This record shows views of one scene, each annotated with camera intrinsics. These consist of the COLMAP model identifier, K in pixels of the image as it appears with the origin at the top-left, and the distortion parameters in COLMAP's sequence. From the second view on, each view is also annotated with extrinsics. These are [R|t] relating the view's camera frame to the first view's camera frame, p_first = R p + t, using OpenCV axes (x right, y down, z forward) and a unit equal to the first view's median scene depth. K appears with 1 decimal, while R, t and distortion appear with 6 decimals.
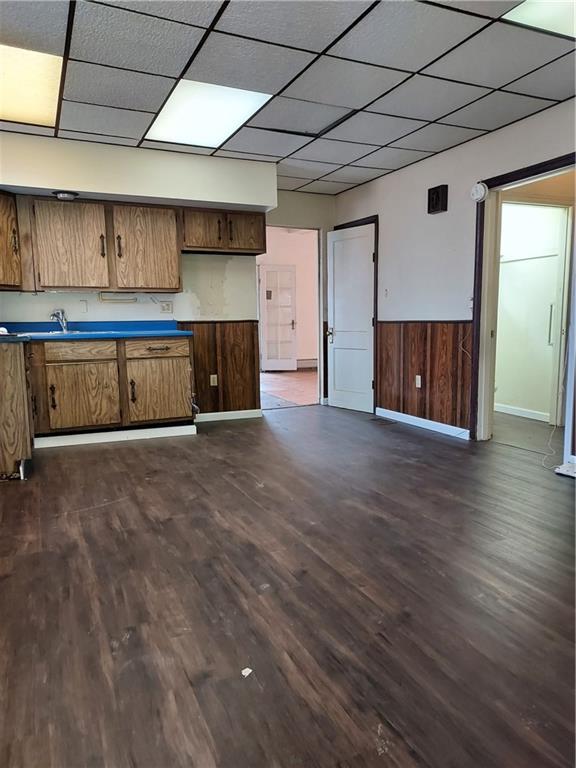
lens RADIAL K [[558.4, 0, 298.2], [0, 558.4, 388.9], [0, 0, 1]] dist [0.049831, -0.027730]
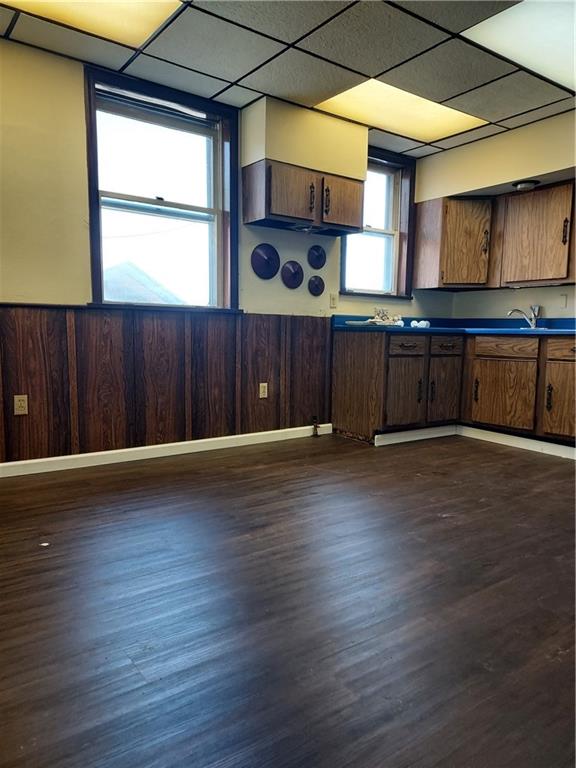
lens RADIAL K [[558.4, 0, 292.6], [0, 558.4, 390.5], [0, 0, 1]] dist [0.049831, -0.027730]
pose [[0.185395, 0.121949, -0.975068, 0.481818], [-0.139638, 0.985470, 0.096700, -0.035828], [0.972692, 0.118229, 0.199730, 0.453750]]
